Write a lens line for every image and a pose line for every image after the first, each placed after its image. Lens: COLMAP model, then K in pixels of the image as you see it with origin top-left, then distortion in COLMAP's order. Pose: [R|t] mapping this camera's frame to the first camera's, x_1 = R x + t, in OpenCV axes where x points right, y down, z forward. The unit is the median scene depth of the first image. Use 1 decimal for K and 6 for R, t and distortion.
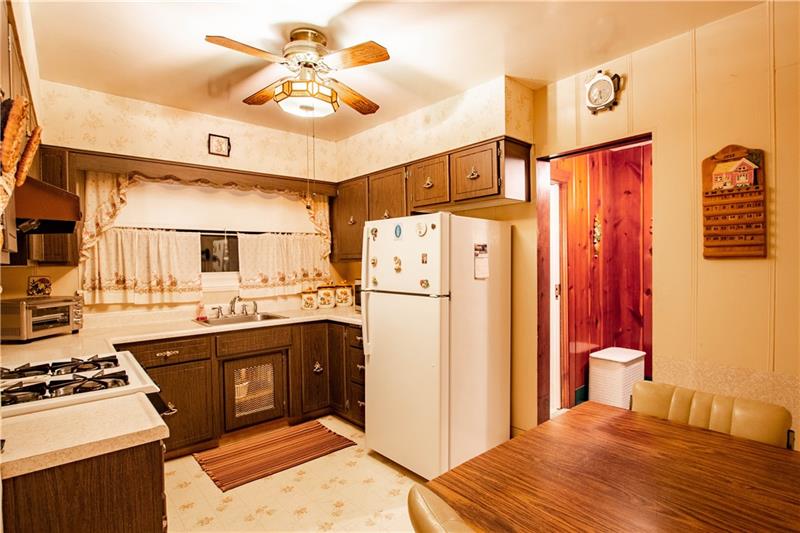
lens RADIAL K [[403.9, 0, 399.8], [0, 403.9, 269.7], [0, 0, 1]] dist [-0.000928, -0.000238]
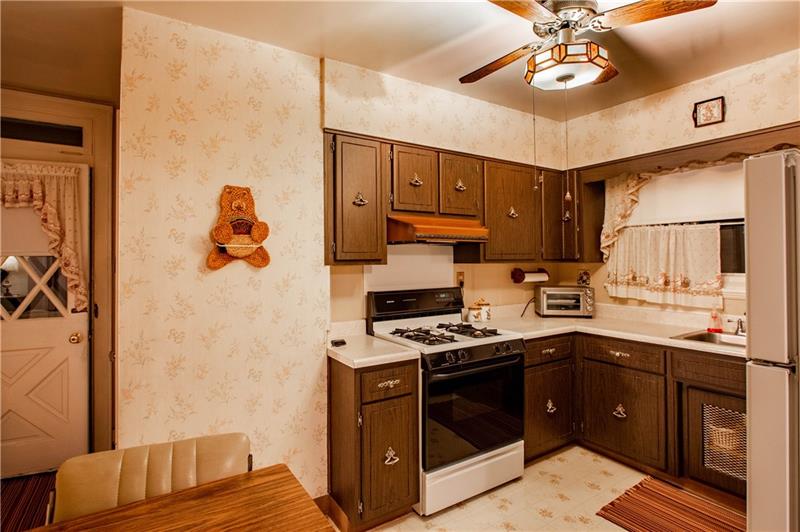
lens RADIAL K [[403.9, 0, 395.6], [0, 403.9, 251.7], [0, 0, 1]] dist [-0.000928, -0.000238]
pose [[-0.114165, -0.001515, -0.993461, 0.427150], [-0.010418, 0.999946, -0.000327, -0.032879], [0.993407, 0.010313, -0.114175, 0.523215]]
